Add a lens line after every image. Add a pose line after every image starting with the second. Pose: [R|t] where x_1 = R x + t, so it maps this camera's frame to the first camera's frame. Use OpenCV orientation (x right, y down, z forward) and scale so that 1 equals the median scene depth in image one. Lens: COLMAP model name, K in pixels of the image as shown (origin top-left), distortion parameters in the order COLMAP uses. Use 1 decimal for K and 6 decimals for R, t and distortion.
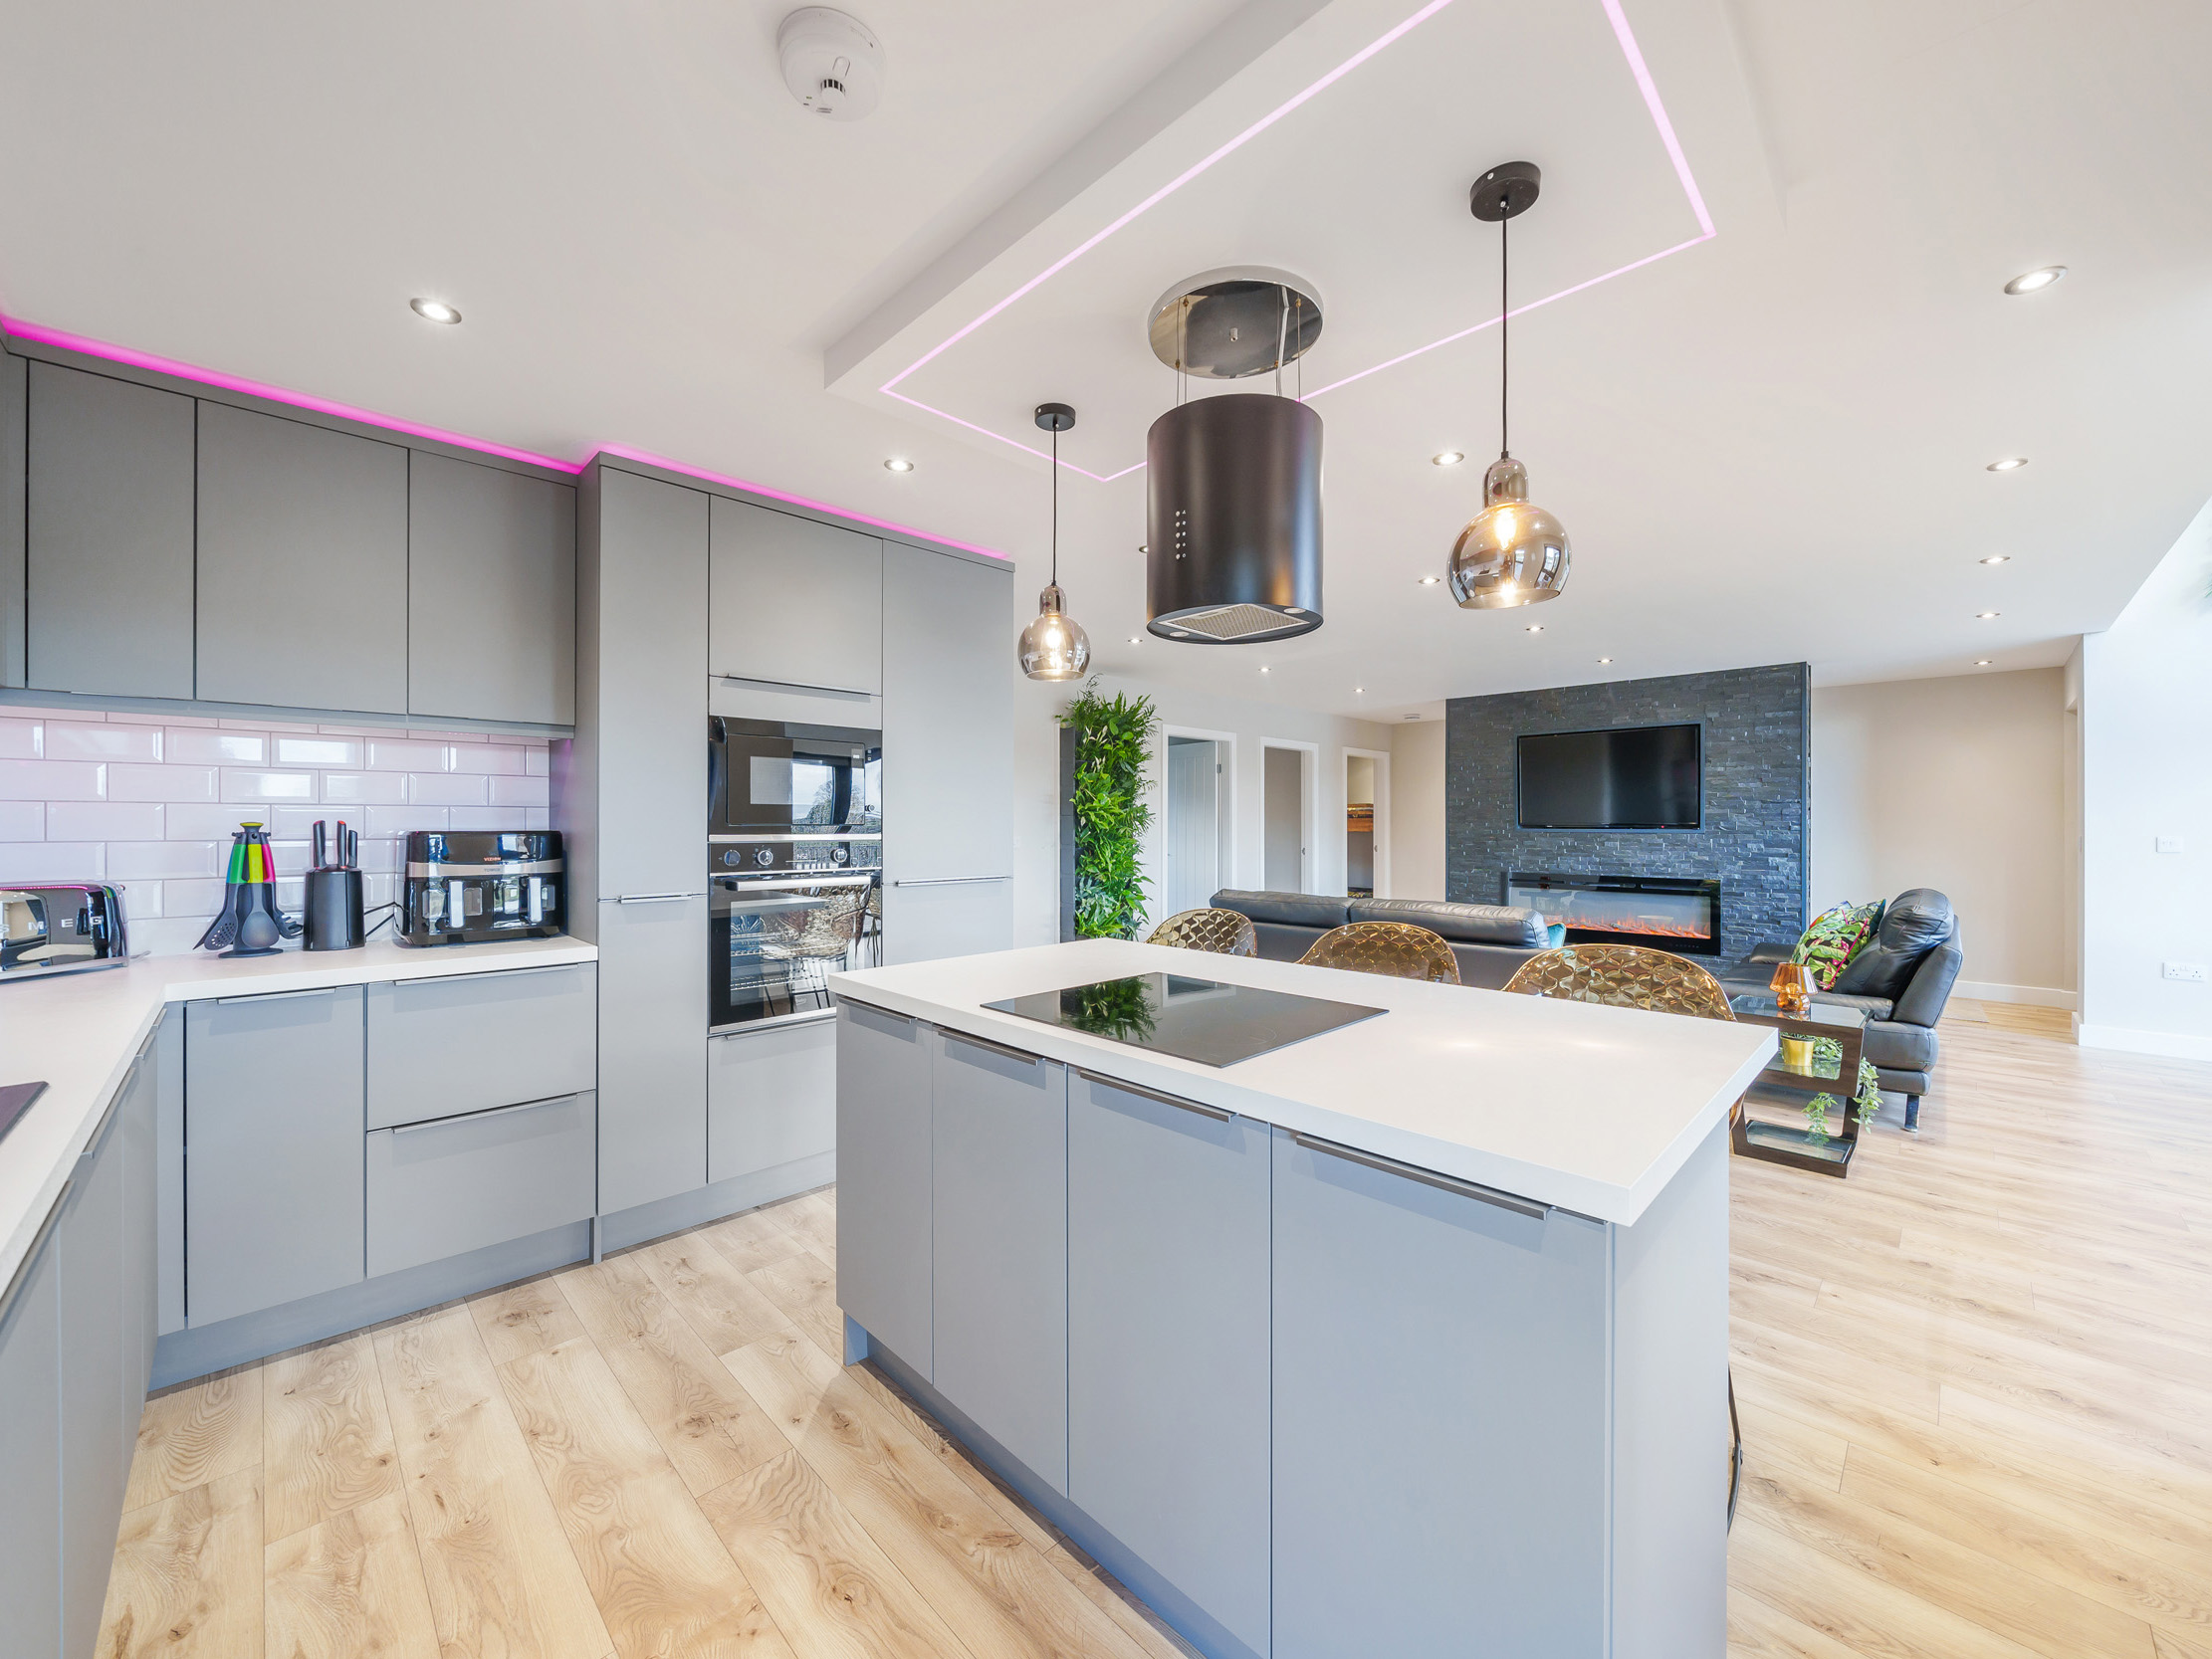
lens RADIAL K [[860.6, 0, 1106.6], [0, 860.6, 820.9], [0, 0, 1]] dist [-0.000483, -0.000236]
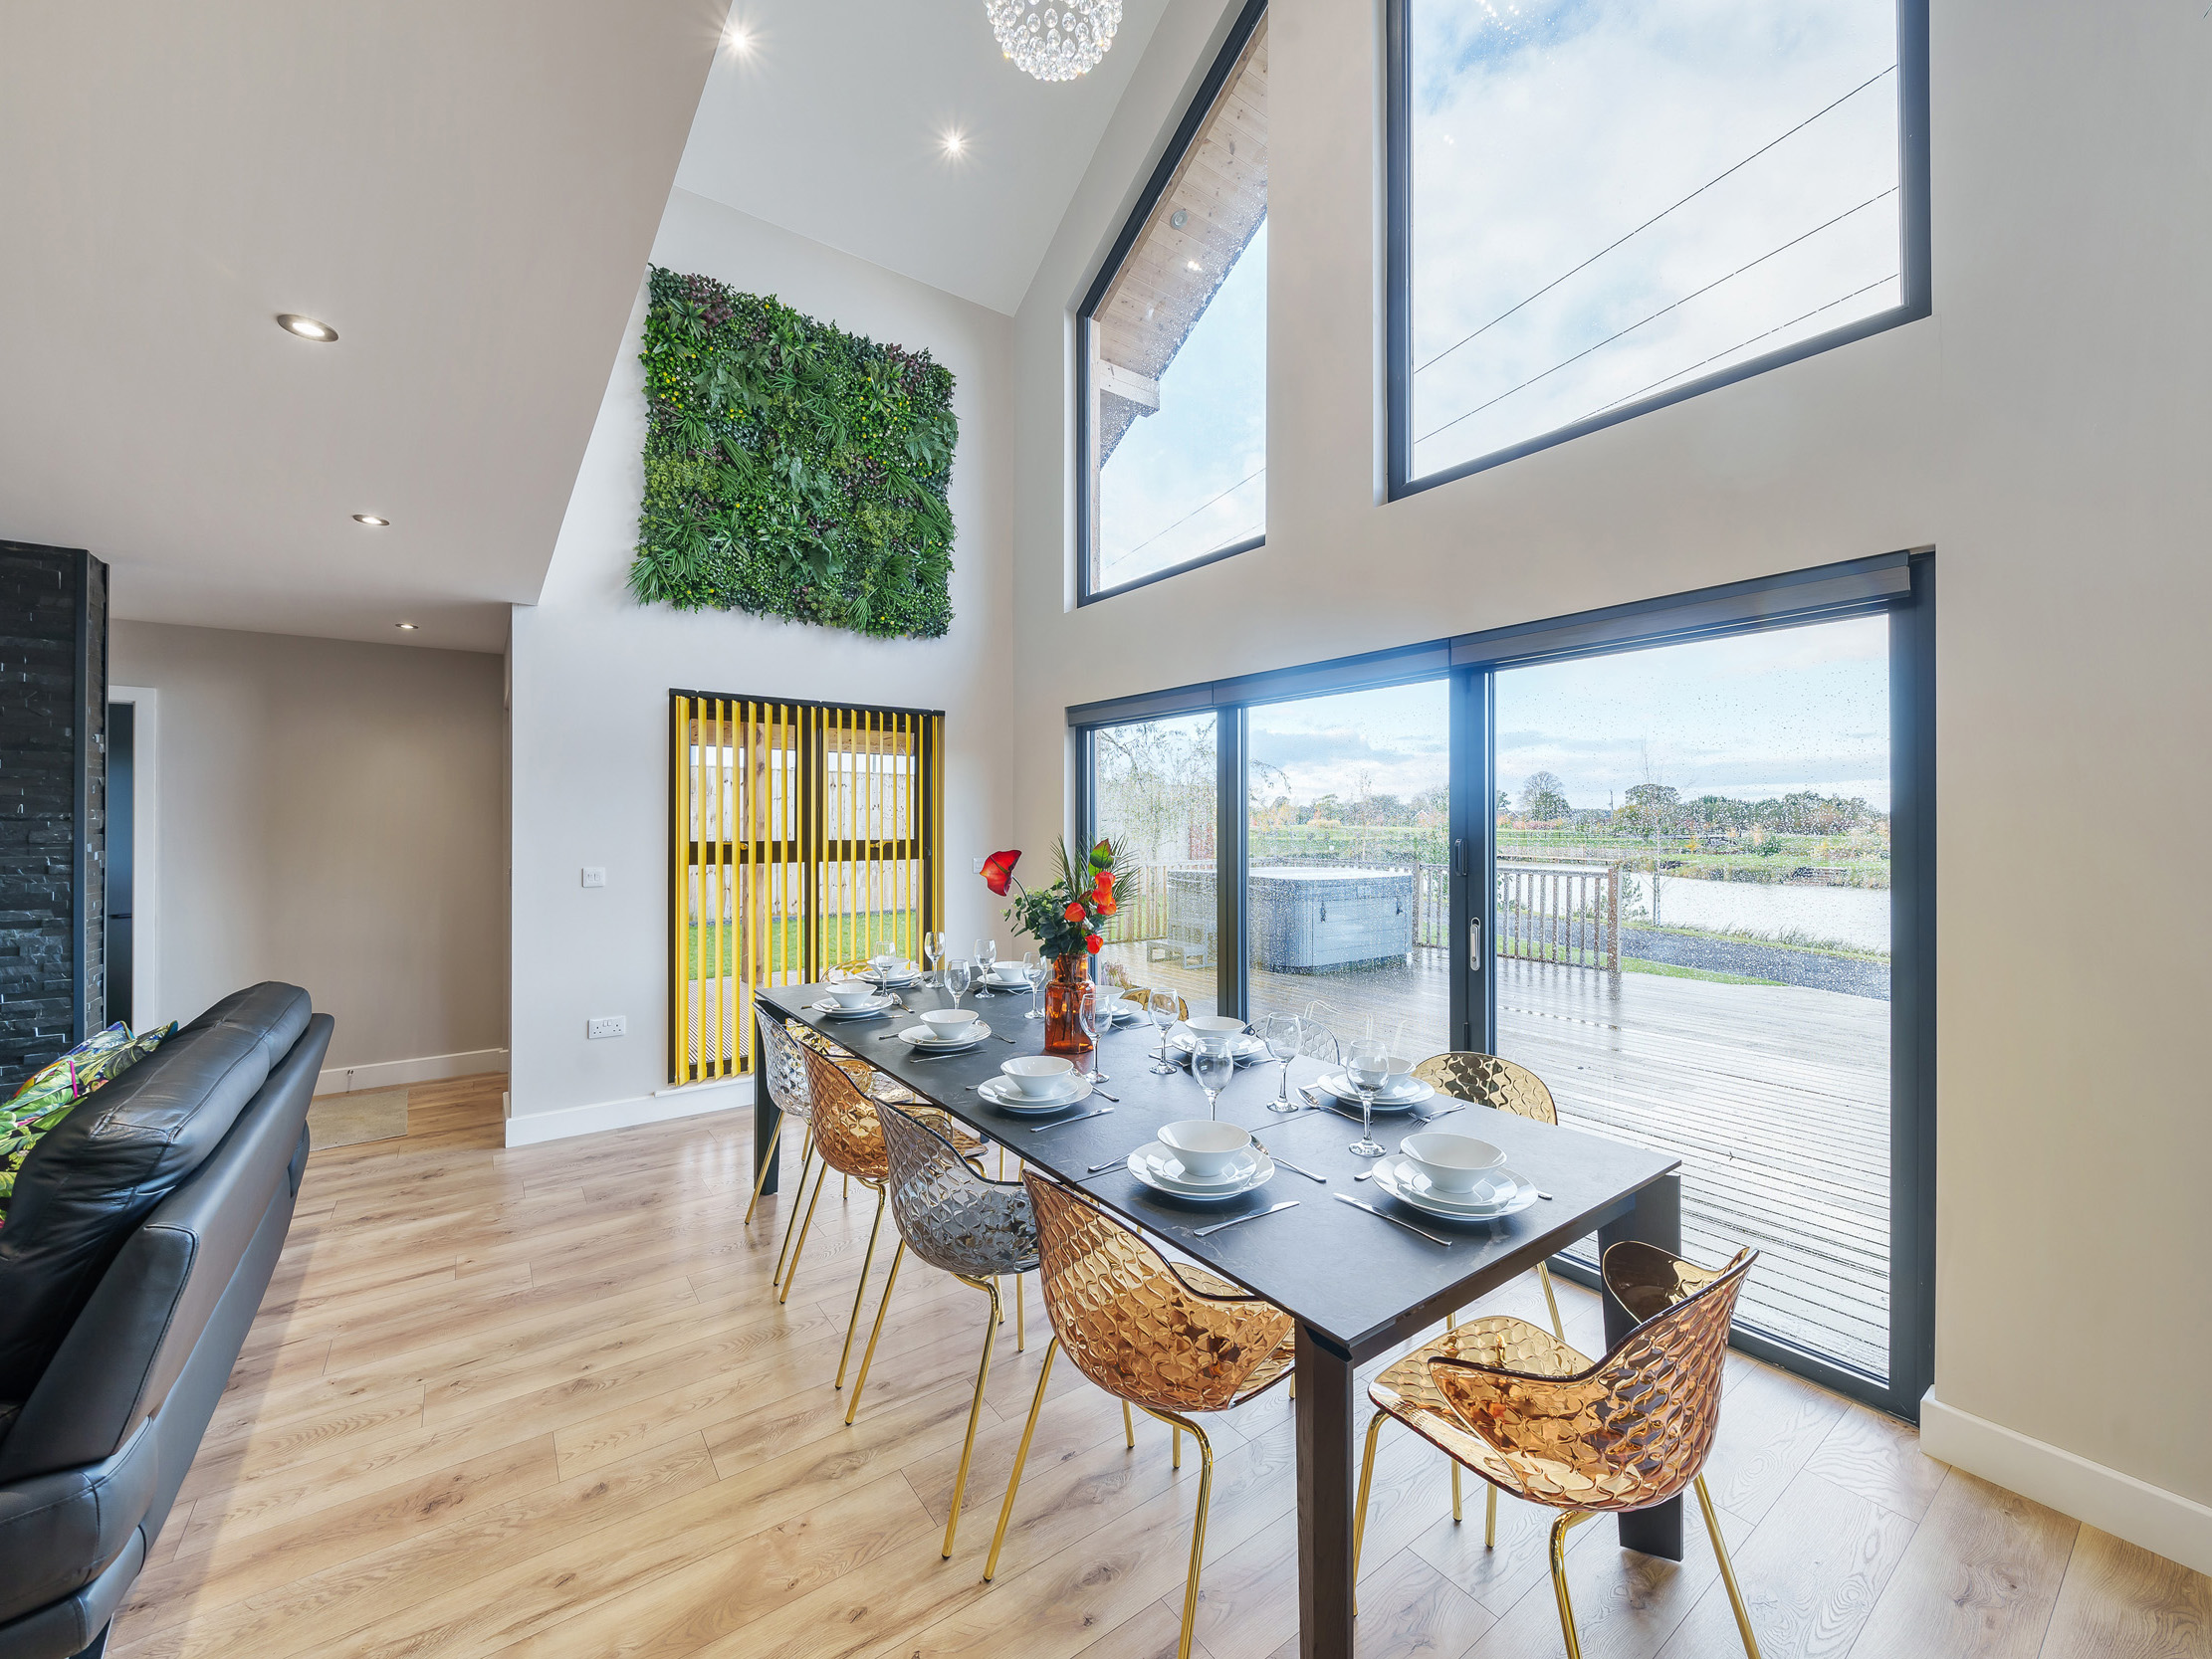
lens RADIAL K [[860.6, 0, 1106.6], [0, 860.6, 820.9], [0, 0, 1]] dist [-0.000483, -0.000236]
pose [[0.152540, -0.001560, 0.988296, 0.388630], [-0.004974, 0.999985, 0.002346, -0.024764], [-0.988285, -0.005273, 0.152530, 0.304462]]
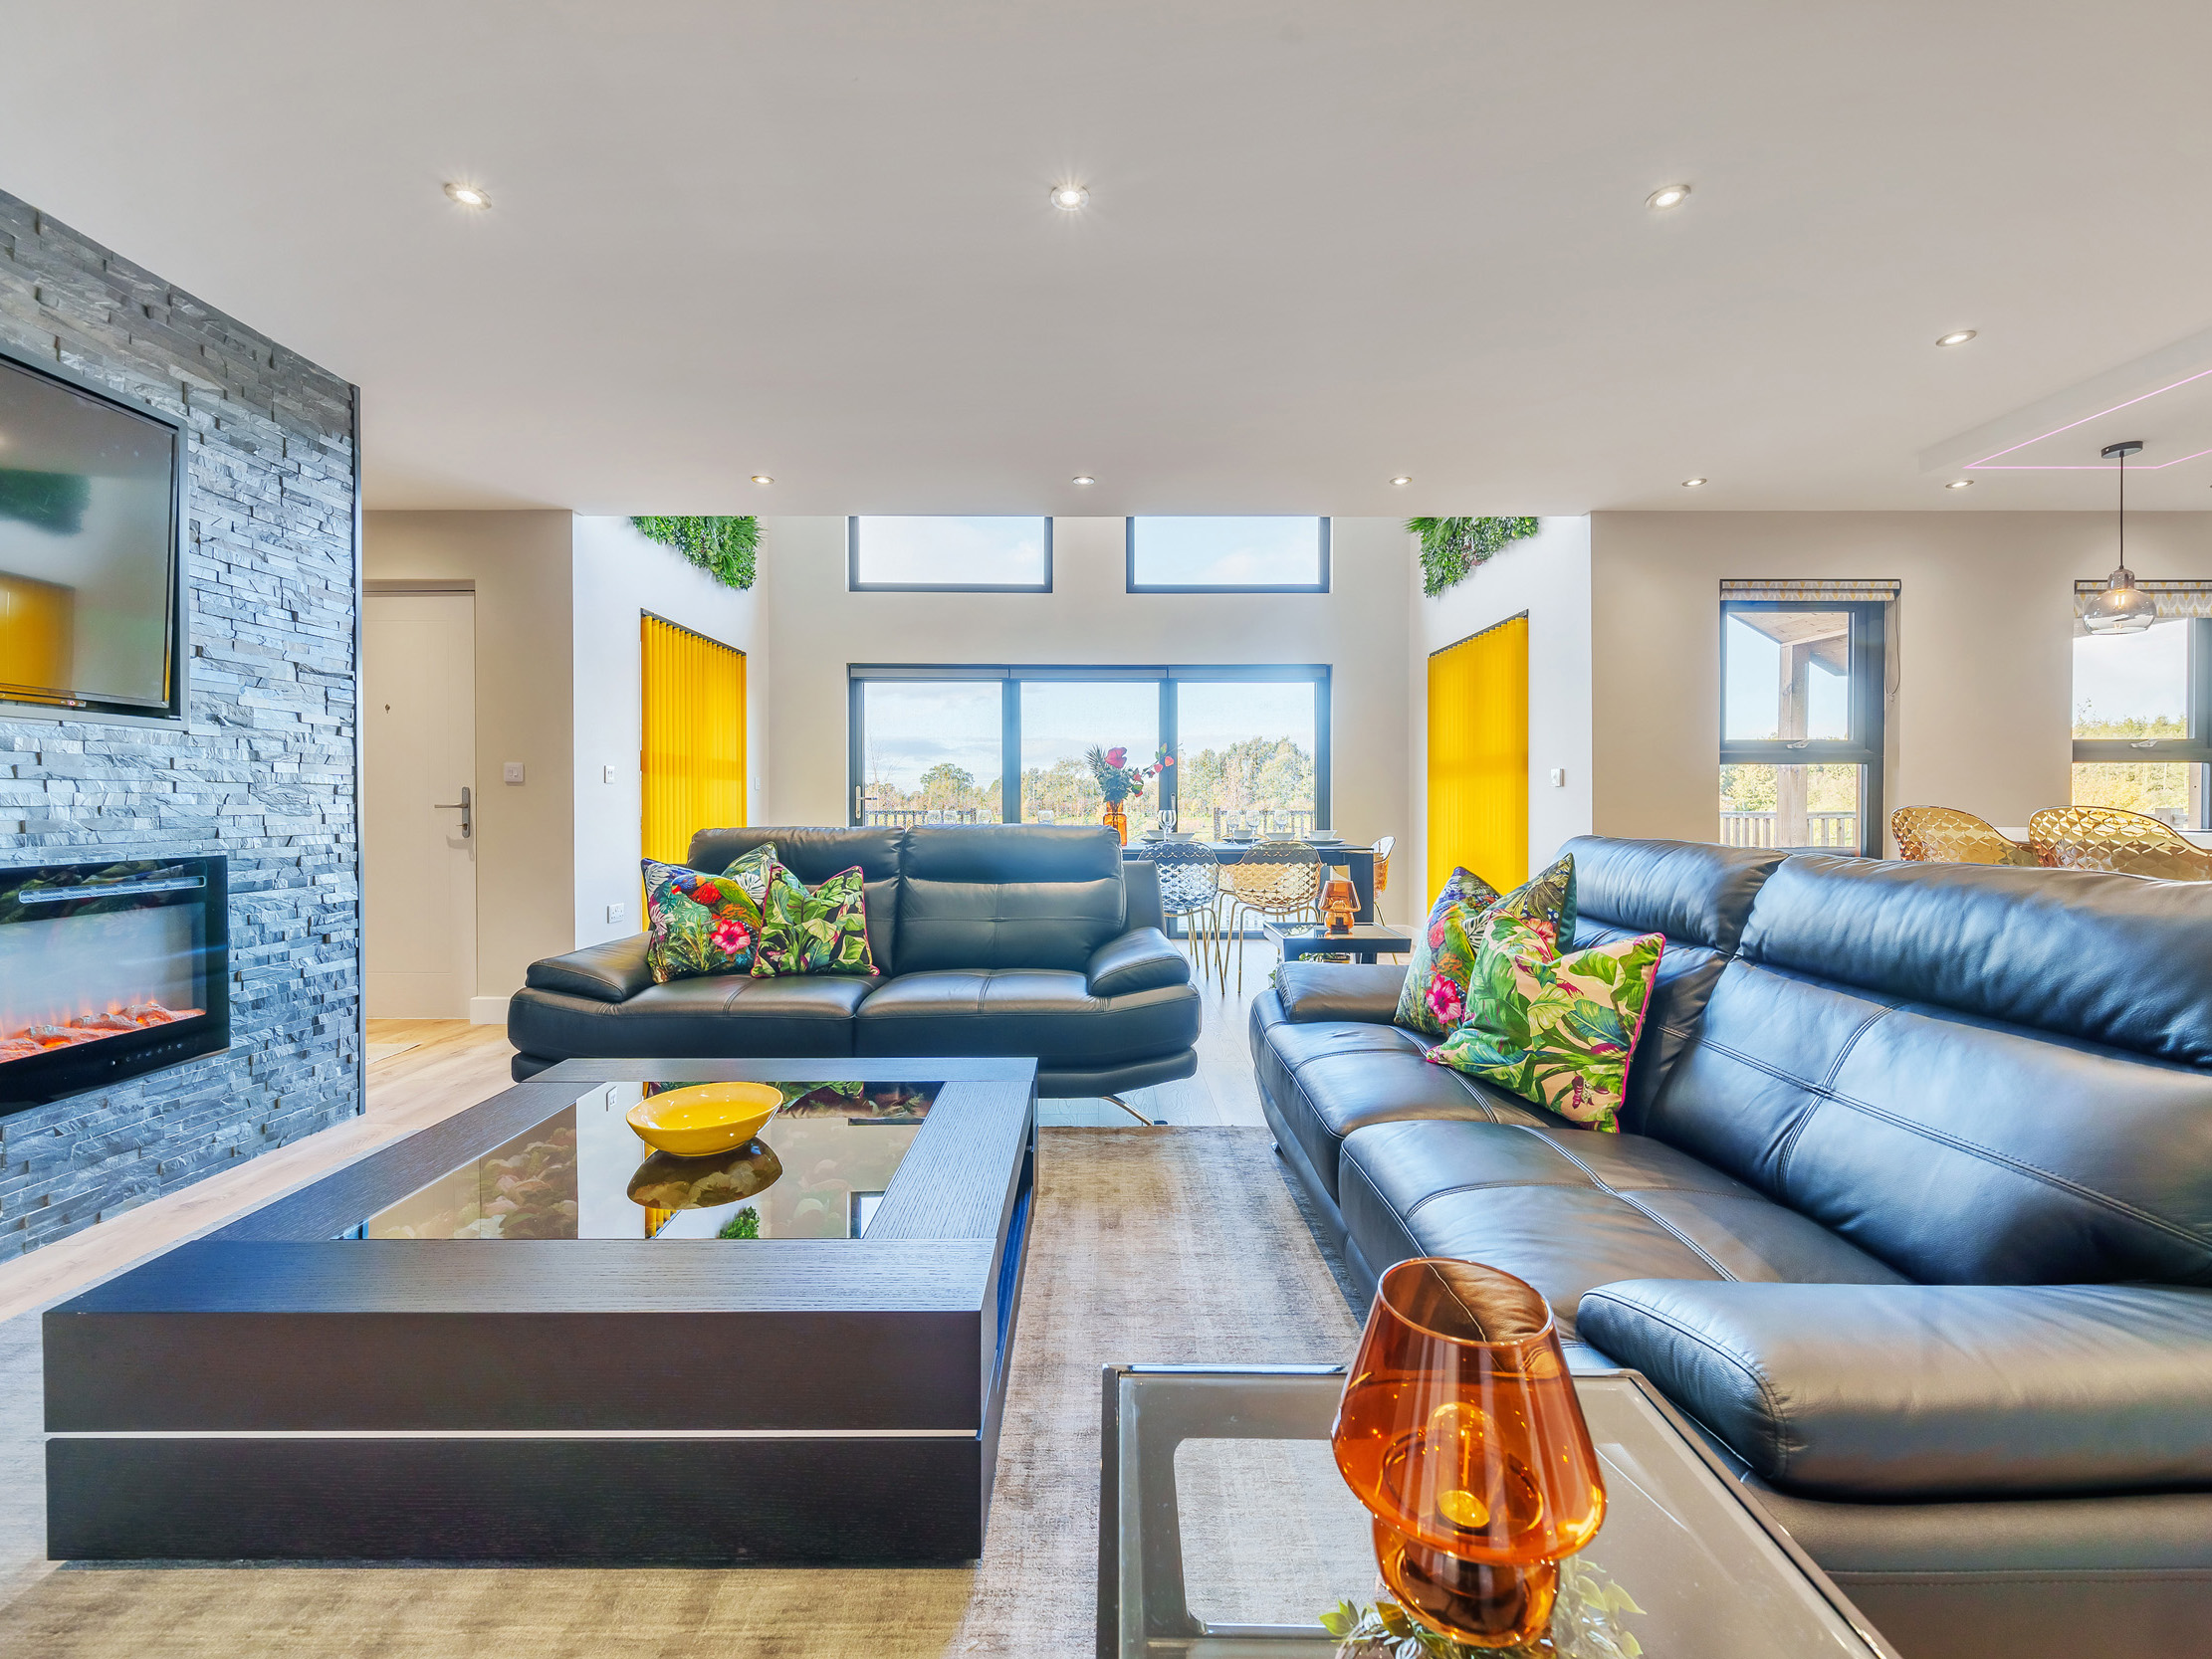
lens RADIAL K [[952.6, 0, 1106.0], [0, 952.6, 829.5], [0, 0, 1]] dist [-0.001349, -0.000183]
pose [[-0.710589, -0.014141, 0.703465, 0.135333], [-0.000808, 0.999814, 0.019283, 0.050179], [-0.703607, 0.013134, -0.710468, 1.061823]]
